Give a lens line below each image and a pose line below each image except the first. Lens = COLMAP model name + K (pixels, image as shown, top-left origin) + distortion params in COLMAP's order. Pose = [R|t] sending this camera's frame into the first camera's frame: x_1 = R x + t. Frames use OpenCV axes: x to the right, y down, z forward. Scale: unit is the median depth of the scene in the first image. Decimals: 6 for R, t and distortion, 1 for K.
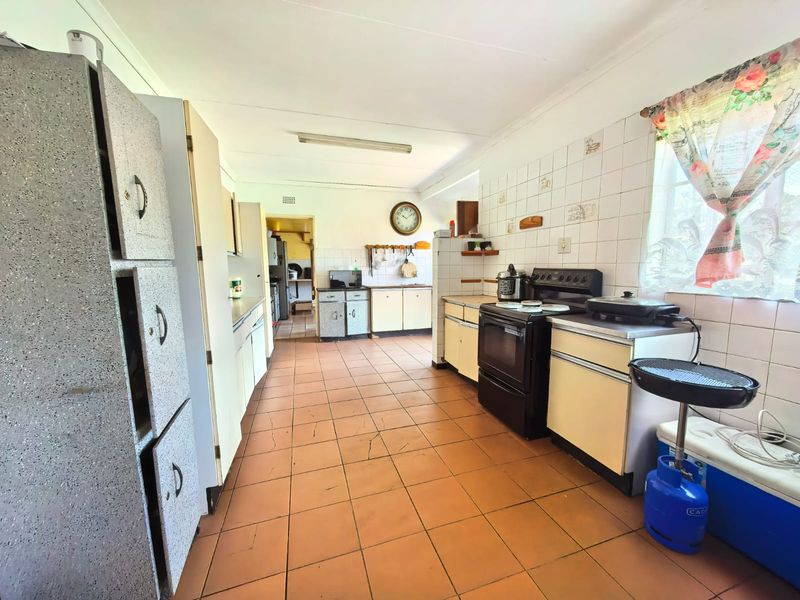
lens RADIAL K [[310.6, 0, 400.8], [0, 310.6, 303.4], [0, 0, 1]] dist [0.003525, -0.000038]
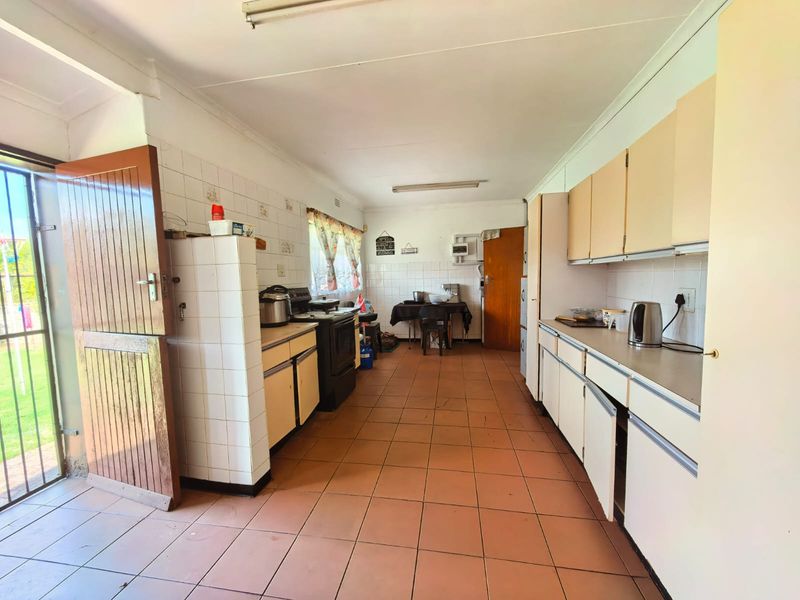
lens RADIAL K [[310.6, 0, 400.9], [0, 310.6, 300.4], [0, 0, 1]] dist [0.003525, -0.000038]
pose [[-0.884241, -0.003212, 0.467021, -0.511445], [0.089139, 0.980433, 0.175516, -0.251172], [-0.458446, 0.196828, -0.866652, 1.951431]]
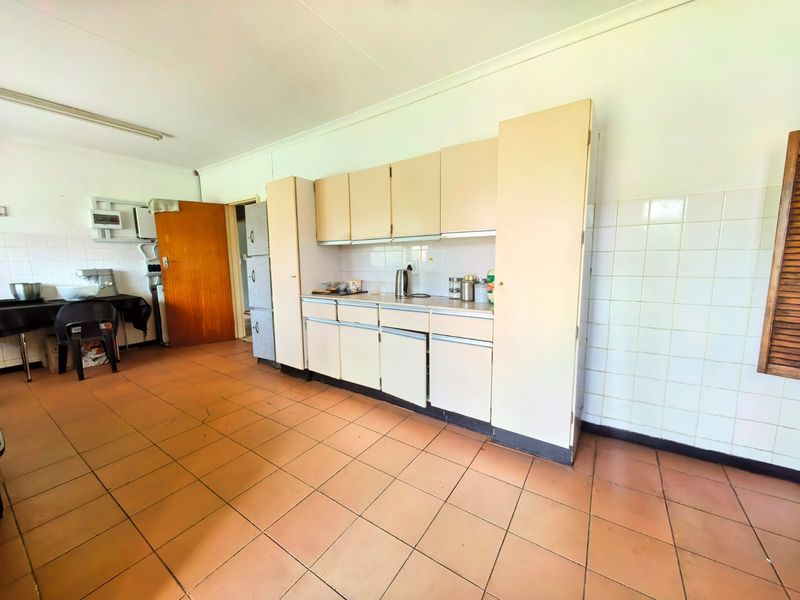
lens RADIAL K [[310.6, 0, 400.9], [0, 310.6, 300.3], [0, 0, 1]] dist [0.003525, -0.000038]
pose [[-0.784083, 0.106175, -0.611507, 0.001524], [-0.049597, 0.971390, 0.232254, -0.222788], [0.618671, 0.212435, -0.756384, 1.926585]]
